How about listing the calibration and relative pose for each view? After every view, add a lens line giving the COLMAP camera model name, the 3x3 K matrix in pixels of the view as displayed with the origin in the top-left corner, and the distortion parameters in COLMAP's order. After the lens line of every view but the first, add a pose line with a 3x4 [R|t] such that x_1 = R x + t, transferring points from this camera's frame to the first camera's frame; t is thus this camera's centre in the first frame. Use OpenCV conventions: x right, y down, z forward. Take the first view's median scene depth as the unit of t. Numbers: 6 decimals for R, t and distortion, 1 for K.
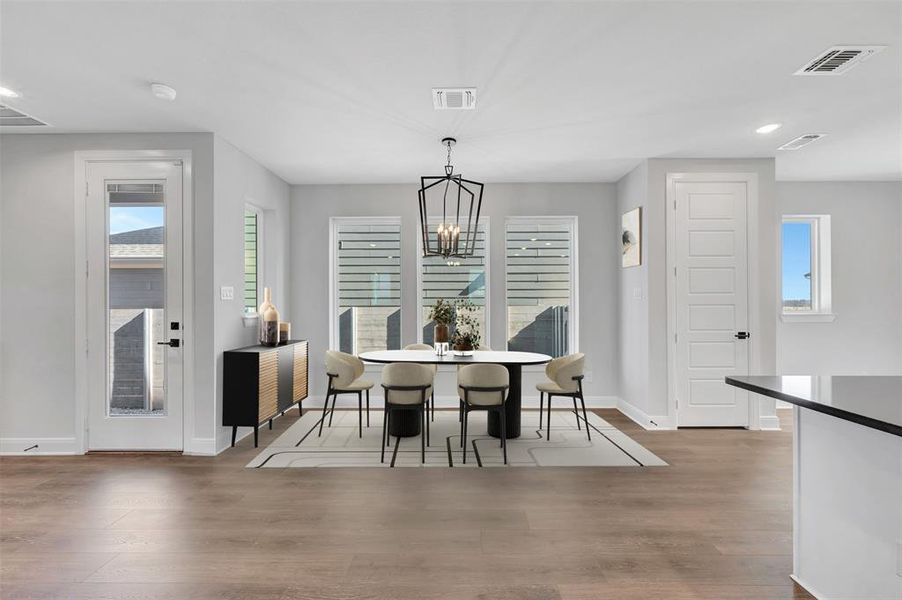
lens RADIAL K [[356.8, 0, 457.0], [0, 356.8, 301.8], [0, 0, 1]] dist [-0.002536, 0.000135]
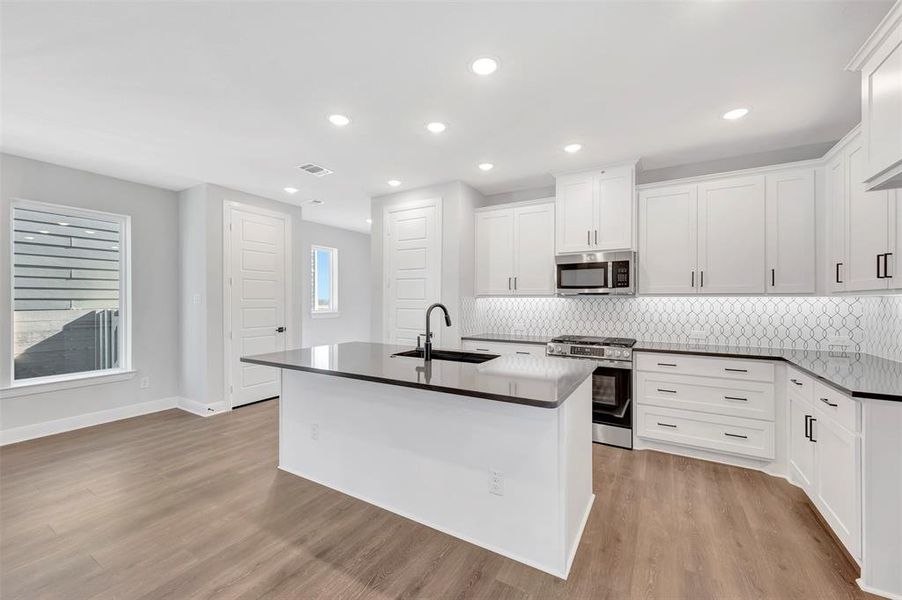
lens RADIAL K [[356.8, 0, 453.5], [0, 356.8, 298.9], [0, 0, 1]] dist [-0.002536, 0.000135]
pose [[0.503093, 0.006334, 0.864209, -0.060951], [-0.000226, 0.999974, -0.007197, -0.015926], [-0.864233, 0.003426, 0.503081, -0.278903]]
